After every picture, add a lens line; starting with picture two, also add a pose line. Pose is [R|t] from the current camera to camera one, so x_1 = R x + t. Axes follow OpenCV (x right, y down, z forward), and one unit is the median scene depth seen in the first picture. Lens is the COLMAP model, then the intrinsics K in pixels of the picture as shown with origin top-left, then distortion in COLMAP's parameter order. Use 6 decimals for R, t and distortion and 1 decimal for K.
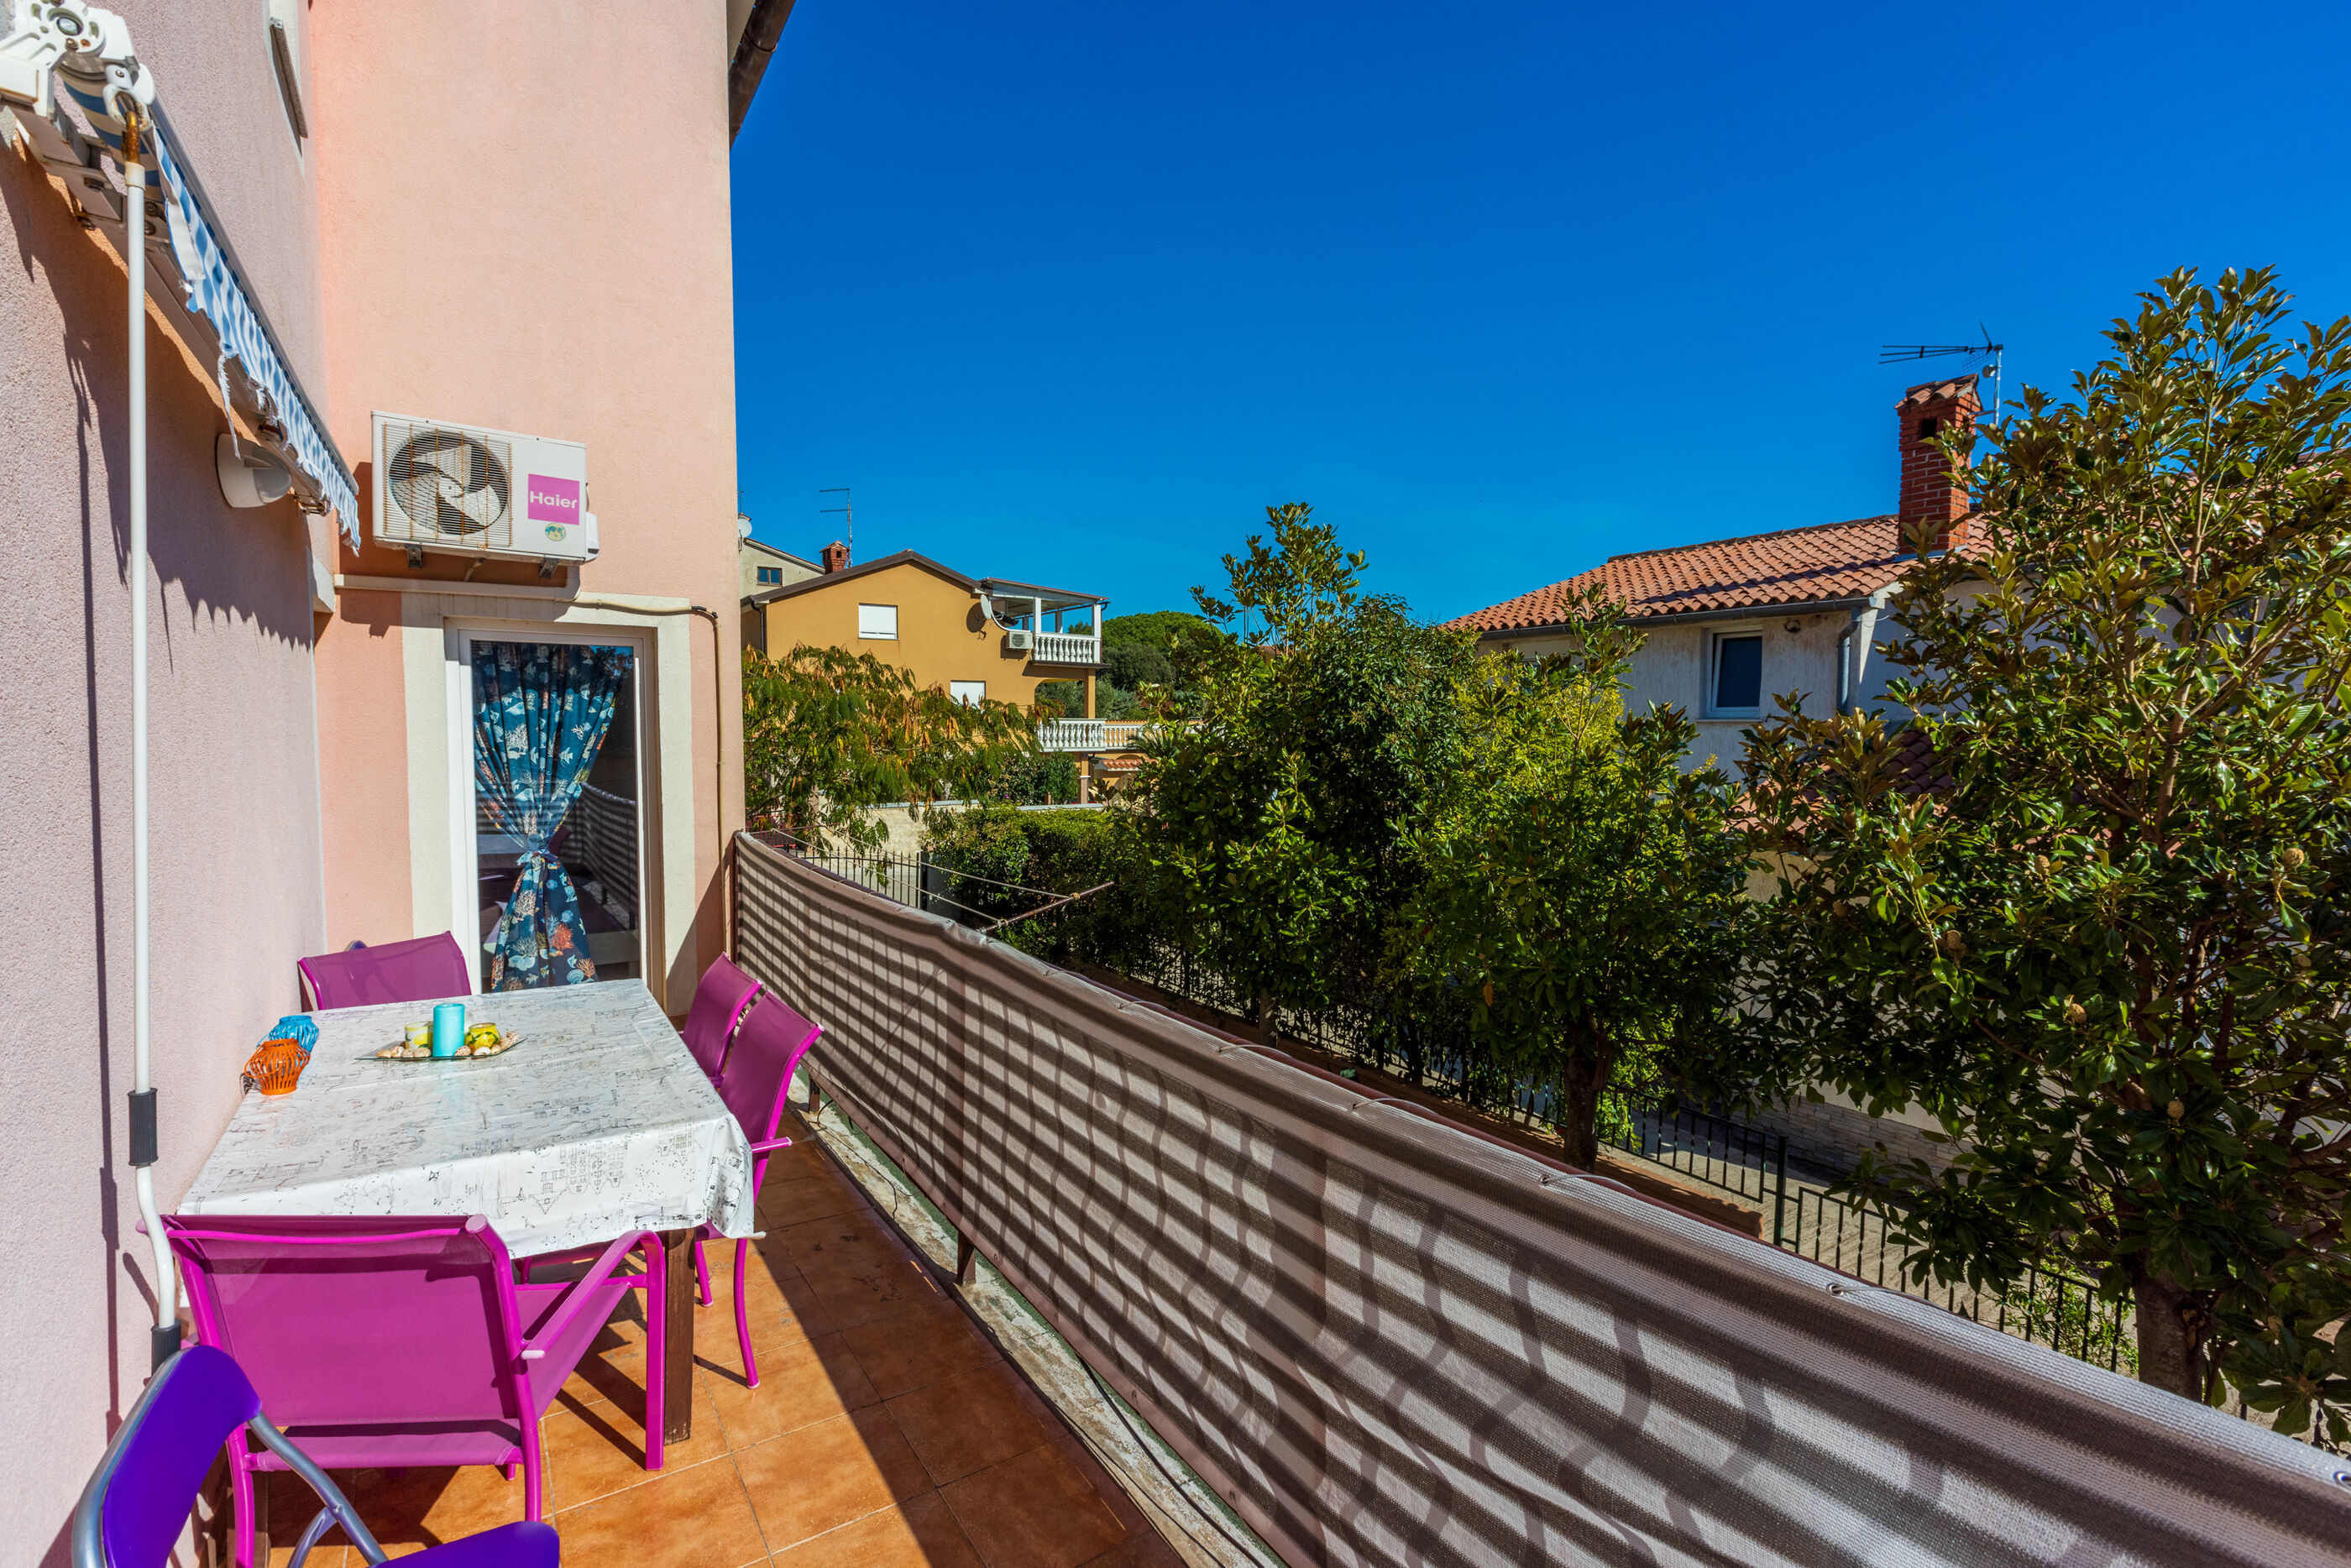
lens RADIAL K [[1041.5, 0, 1163.1], [0, 1041.5, 765.8], [0, 0, 1]] dist [0.001628, 0.000563]
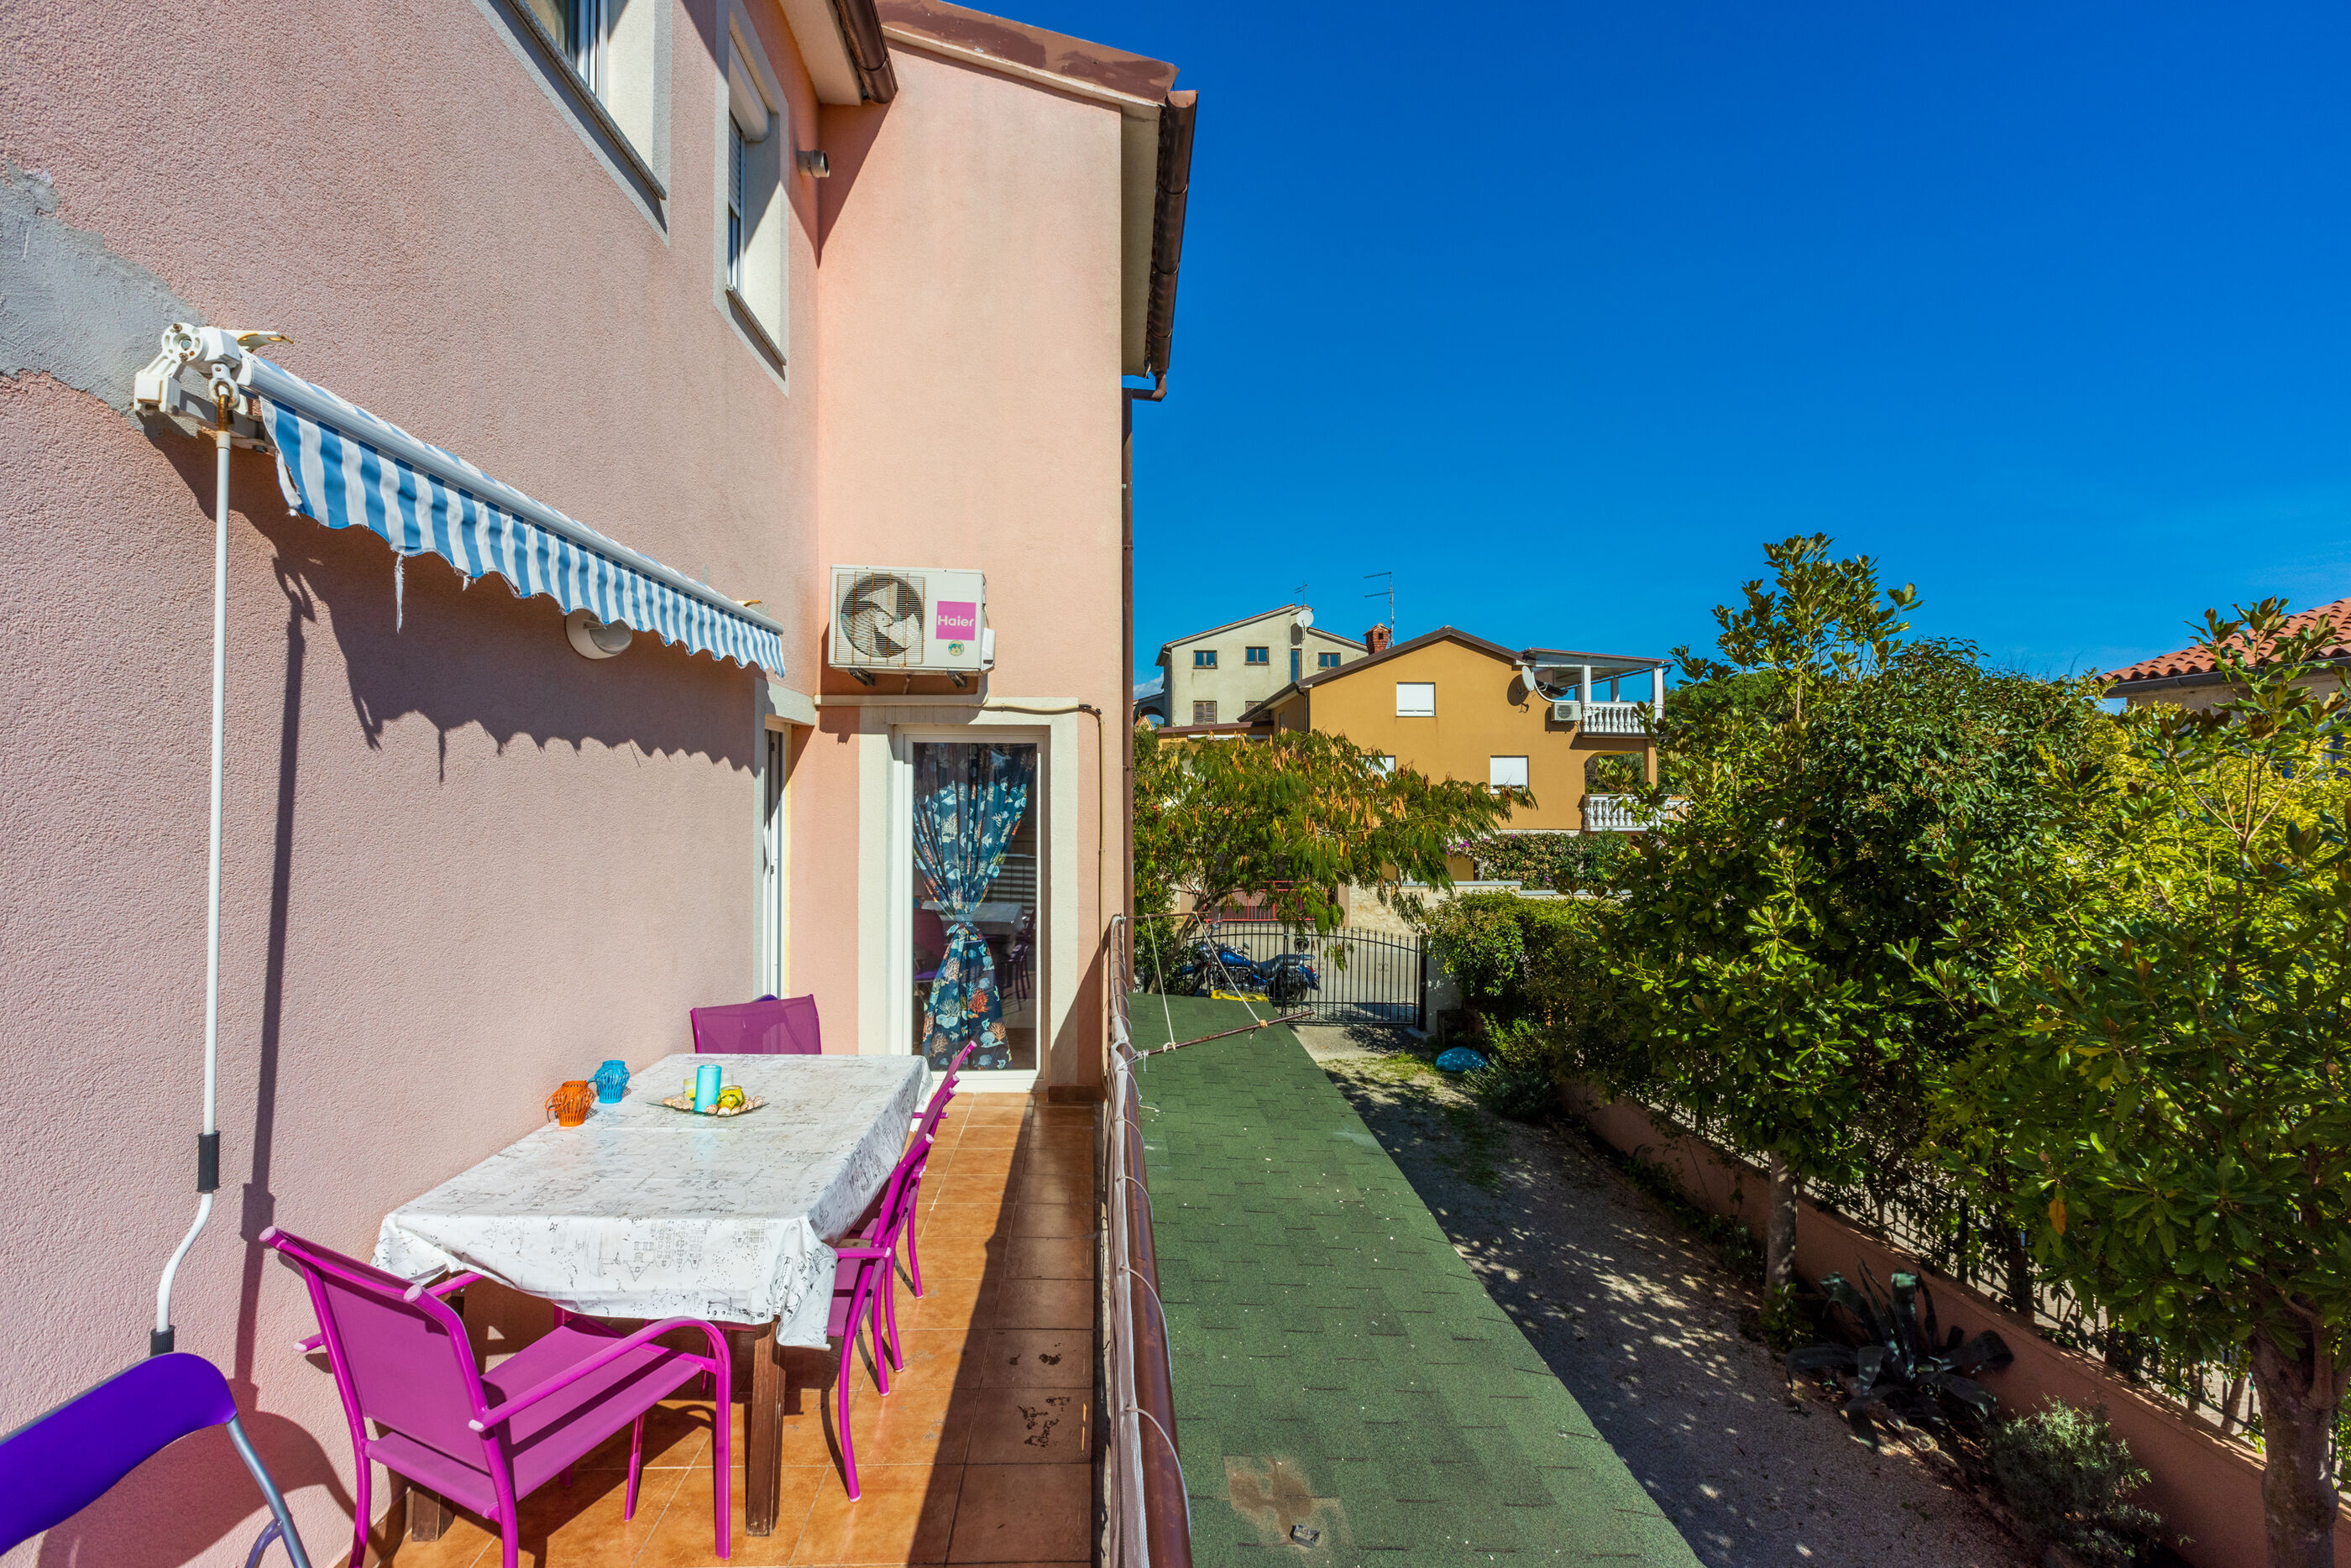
lens RADIAL K [[1041.5, 0, 1163.1], [0, 1041.5, 765.8], [0, 0, 1]] dist [0.001628, 0.000563]
pose [[0.863911, -0.018434, -0.503308, 0.166092], [-0.017993, 0.997562, -0.067421, -0.017529], [0.503324, 0.067302, 0.861473, 0.109574]]
